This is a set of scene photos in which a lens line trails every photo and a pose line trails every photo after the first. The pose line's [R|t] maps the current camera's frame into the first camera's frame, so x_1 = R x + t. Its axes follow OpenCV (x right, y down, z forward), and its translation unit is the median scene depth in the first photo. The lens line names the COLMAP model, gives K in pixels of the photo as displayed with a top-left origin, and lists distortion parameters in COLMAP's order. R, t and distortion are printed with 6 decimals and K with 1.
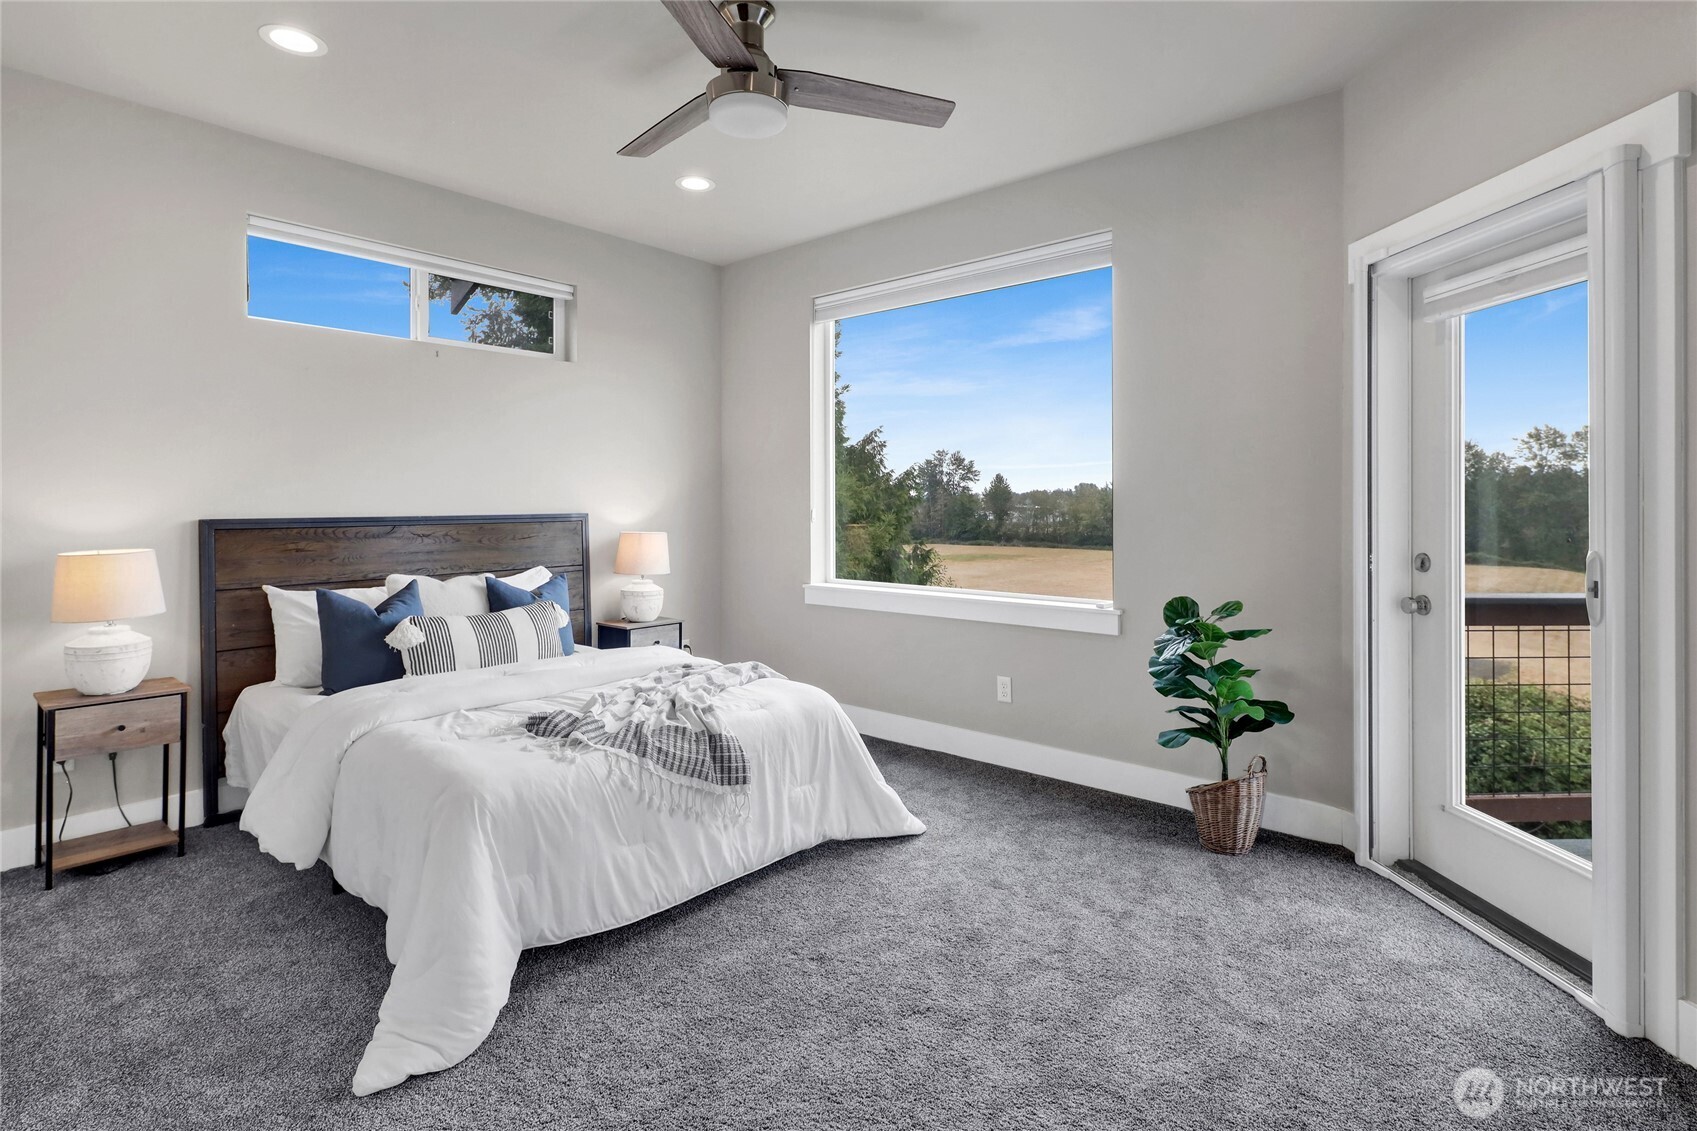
lens RADIAL K [[837.5, 0, 851.4], [0, 837.5, 523.9], [0, 0, 1]] dist [0.000343, -0.000025]
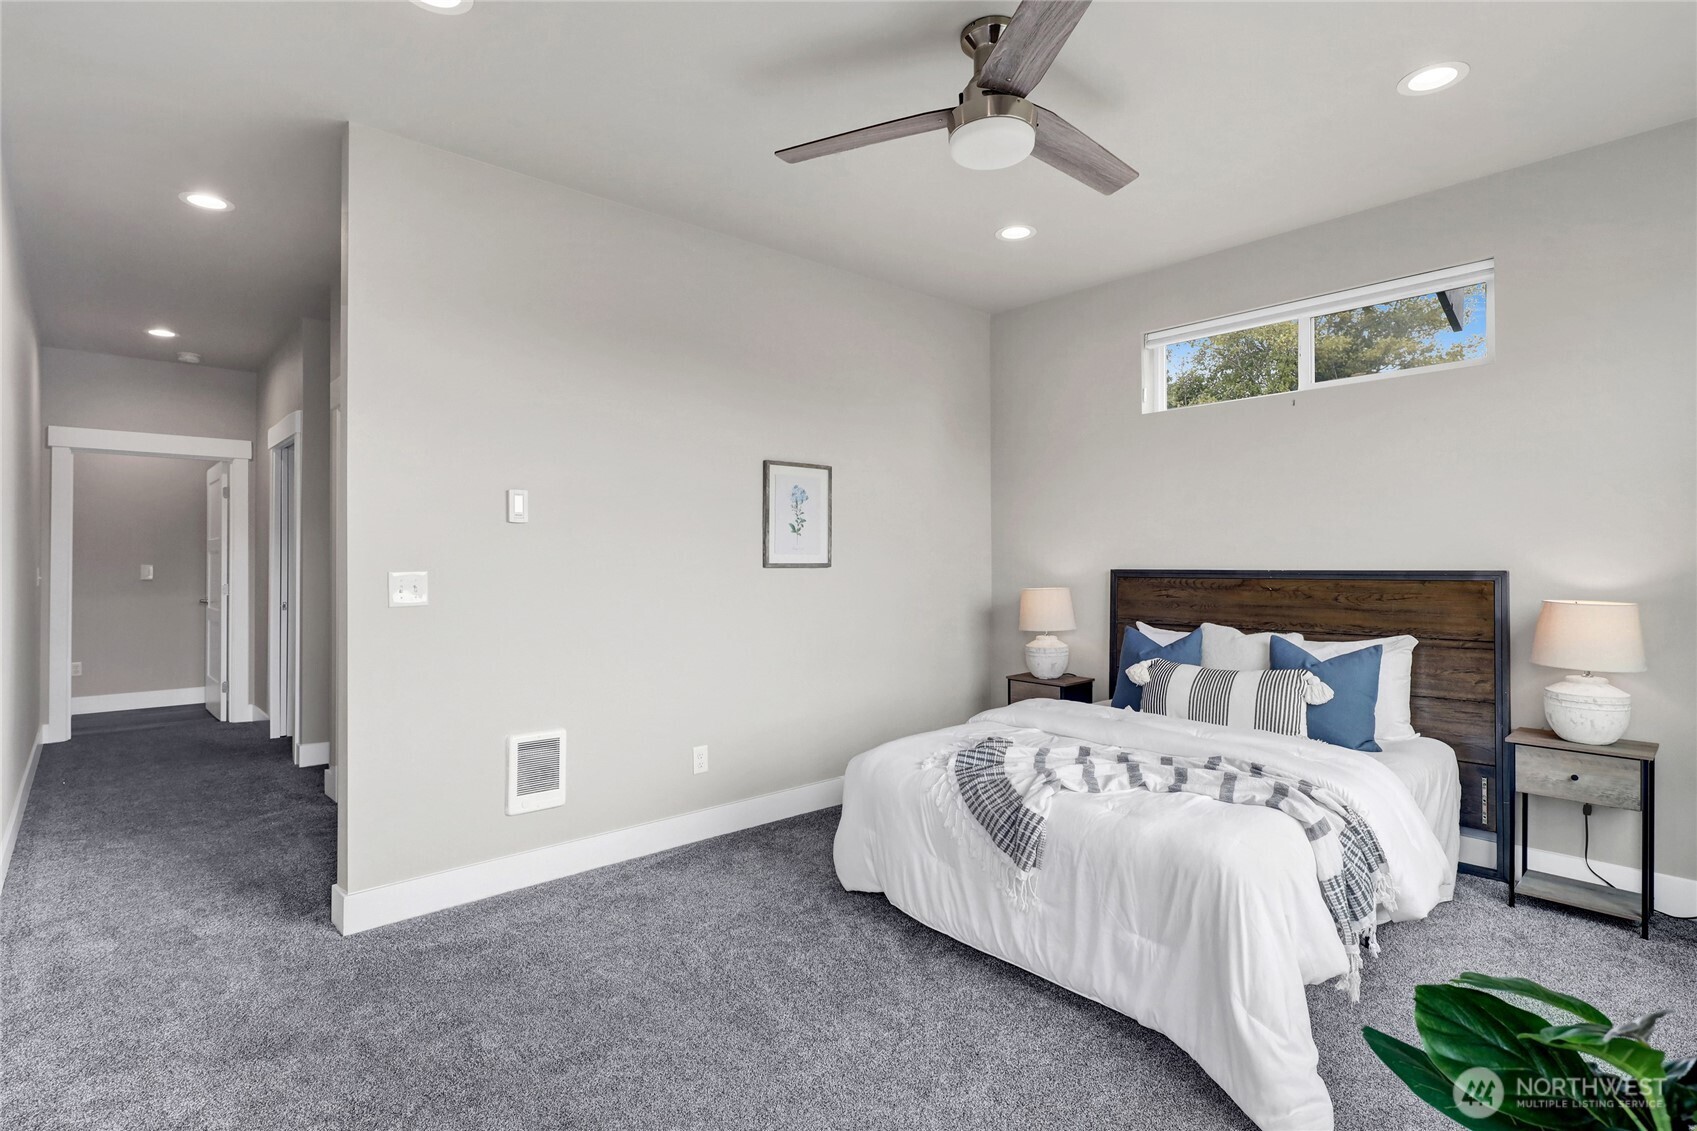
lens RADIAL K [[840.5, 0, 848.5], [0, 840.5, 565.5], [0, 0, 1]] dist [-0.000036, -0.000147]
pose [[-0.110063, 0.014830, -0.993814, 0.564903], [-0.022446, 0.999597, 0.017402, -0.021768], [0.993671, 0.024223, -0.109686, 0.643028]]
